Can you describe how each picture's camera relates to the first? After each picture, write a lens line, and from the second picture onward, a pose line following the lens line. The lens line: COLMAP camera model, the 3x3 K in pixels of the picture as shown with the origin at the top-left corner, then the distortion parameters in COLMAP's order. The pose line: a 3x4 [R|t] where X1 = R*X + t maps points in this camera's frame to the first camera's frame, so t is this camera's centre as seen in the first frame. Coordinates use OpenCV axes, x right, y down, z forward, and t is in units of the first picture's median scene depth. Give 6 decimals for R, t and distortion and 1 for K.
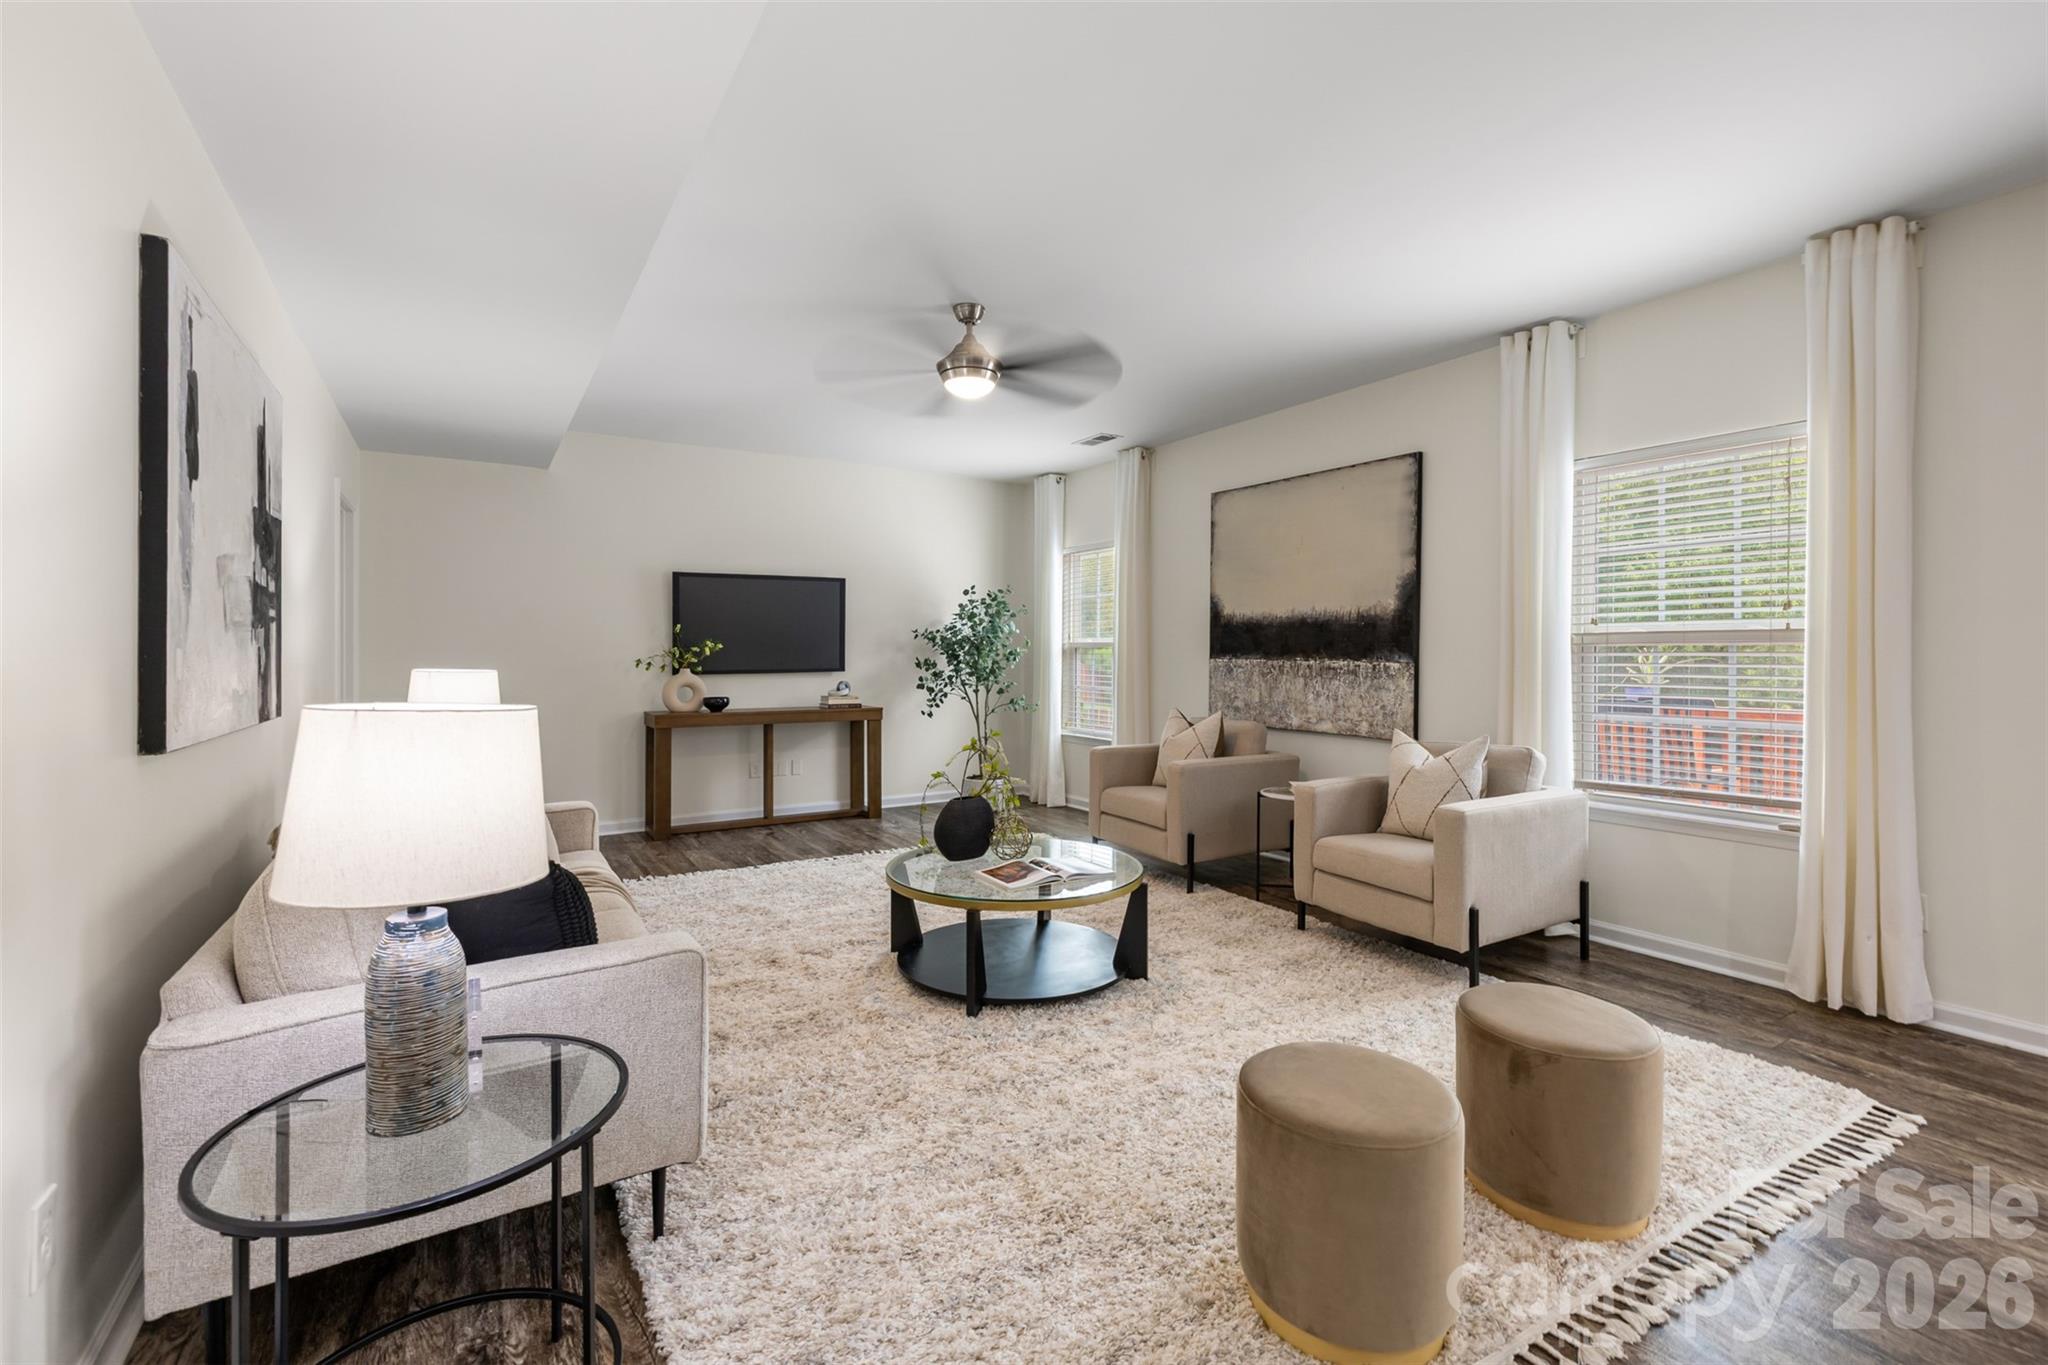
lens RADIAL K [[889.2, 0, 1025.7], [0, 889.2, 658.5], [0, 0, 1]] dist [0.001601, 0.000084]
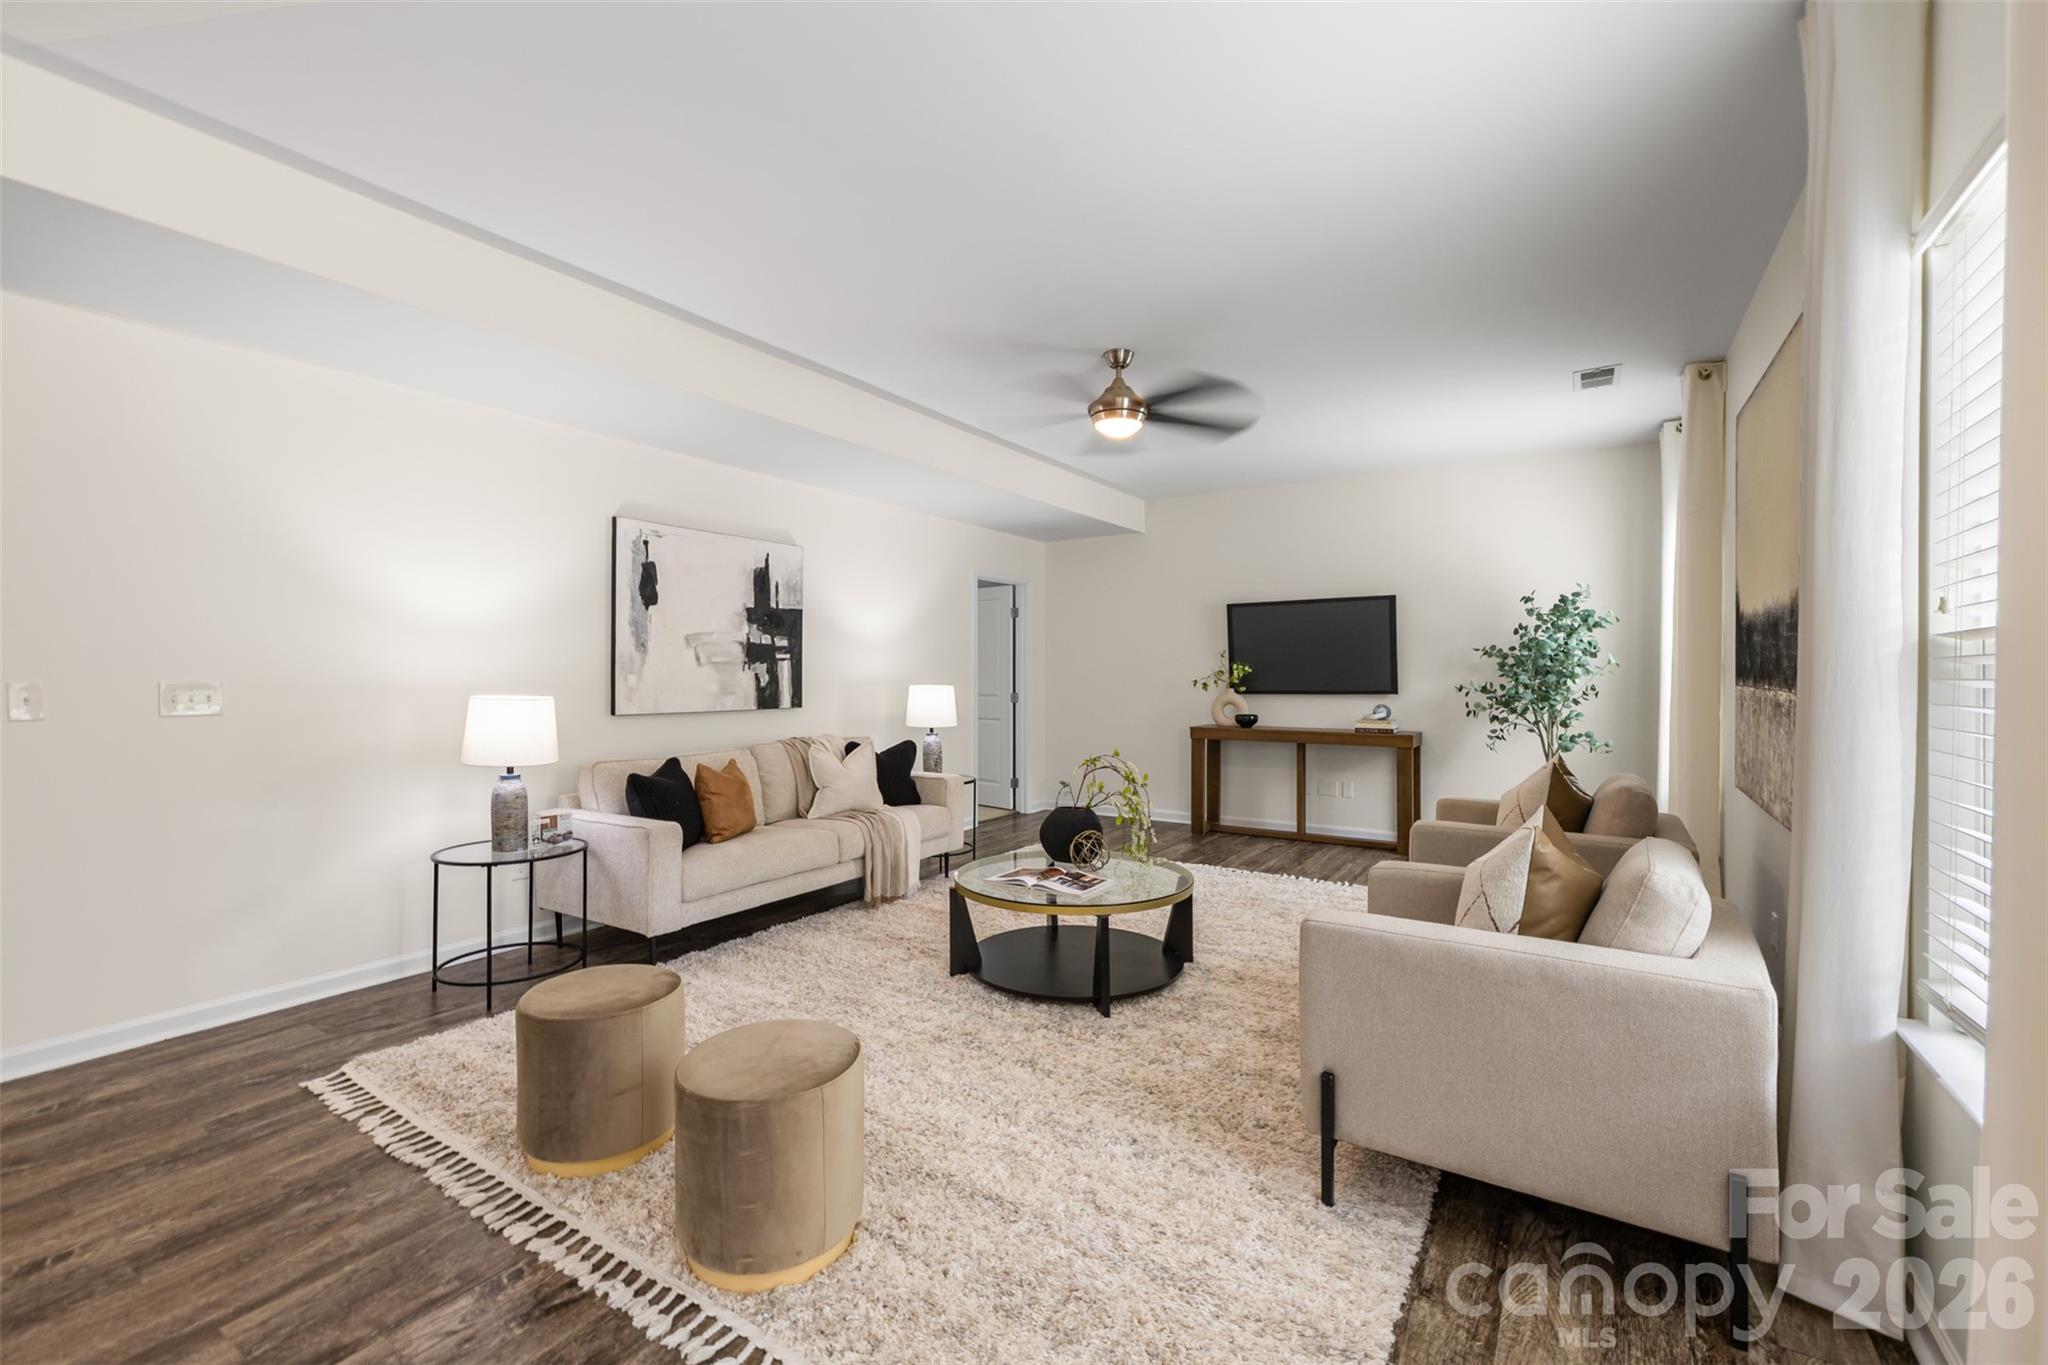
lens RADIAL K [[875.1, 0, 1014.4], [0, 875.1, 672.6], [0, 0, 1]] dist [-0.000148, -0.000066]
pose [[0.422180, -0.001873, -0.906510, 0.519341], [-0.003418, 0.999987, -0.003658, -0.004104], [0.906506, 0.004643, 0.422168, 0.276330]]
